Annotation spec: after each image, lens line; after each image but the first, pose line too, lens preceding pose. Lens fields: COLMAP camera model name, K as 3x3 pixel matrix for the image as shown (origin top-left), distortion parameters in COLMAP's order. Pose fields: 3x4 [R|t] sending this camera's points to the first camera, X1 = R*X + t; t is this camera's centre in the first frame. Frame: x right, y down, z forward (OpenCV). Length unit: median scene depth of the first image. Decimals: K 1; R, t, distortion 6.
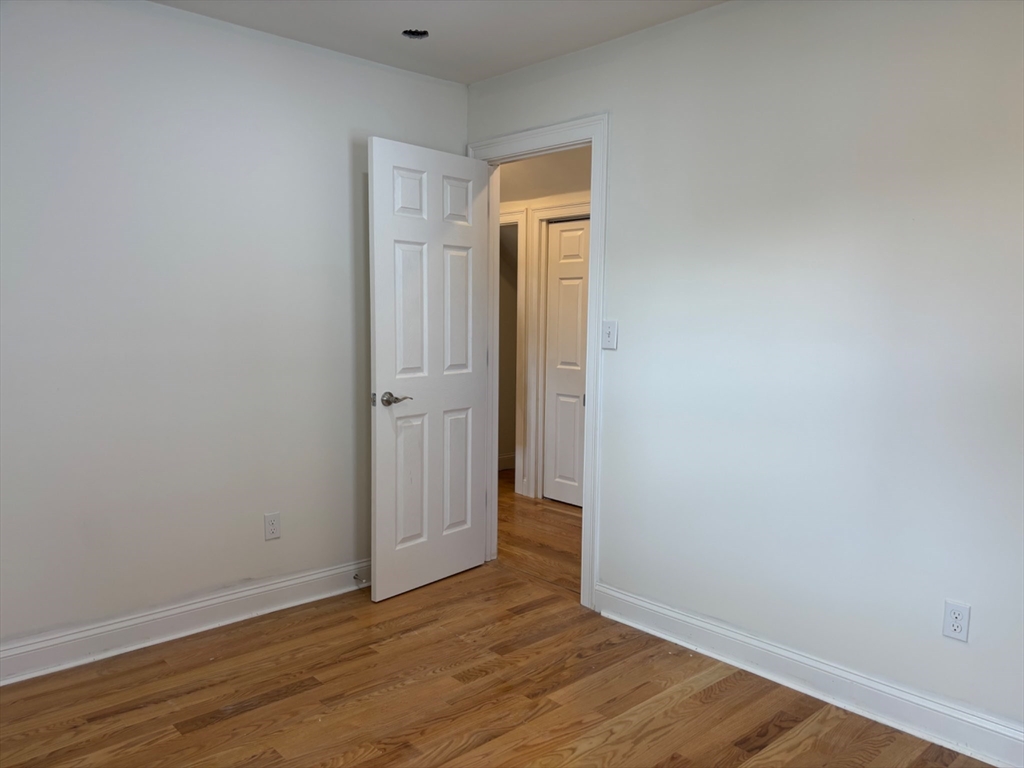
lens RADIAL K [[777.3, 0, 516.1], [0, 777.3, 378.5], [0, 0, 1]] dist [0.054717, -0.052087]
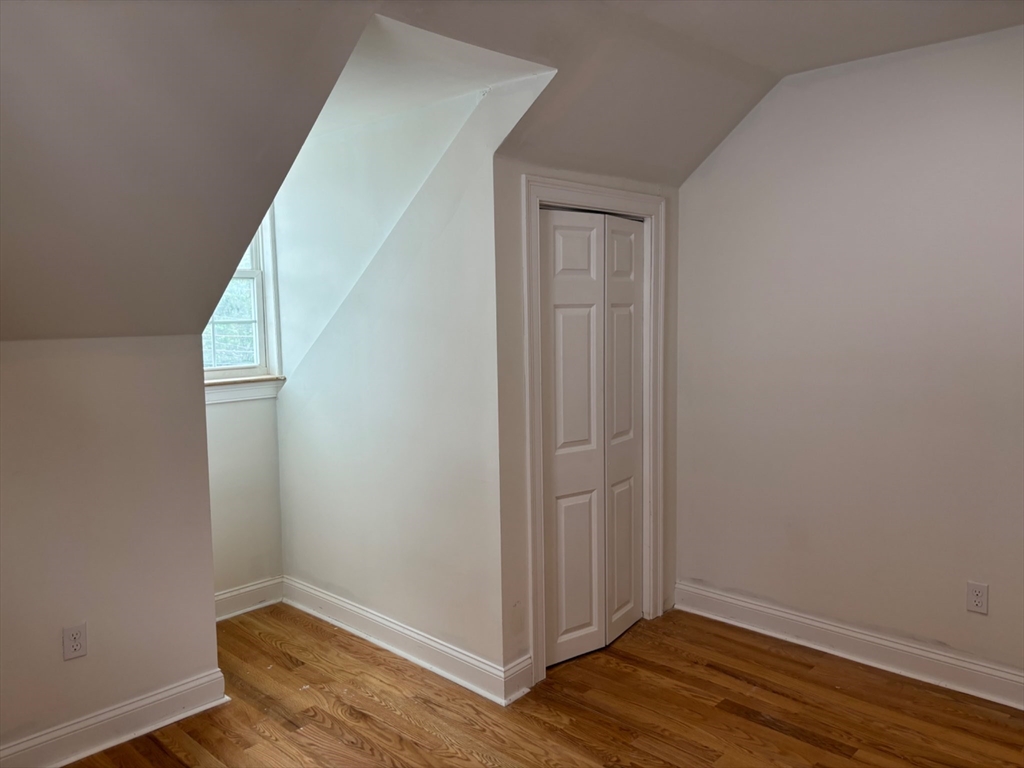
lens RADIAL K [[777.3, 0, 516.1], [0, 777.3, 389.4], [0, 0, 1]] dist [0.054717, -0.052087]
pose [[0.052526, 0.082227, -0.995228, 0.615904], [-0.077678, 0.993921, 0.078019, -0.079527], [0.995594, 0.073210, 0.058594, 0.532399]]
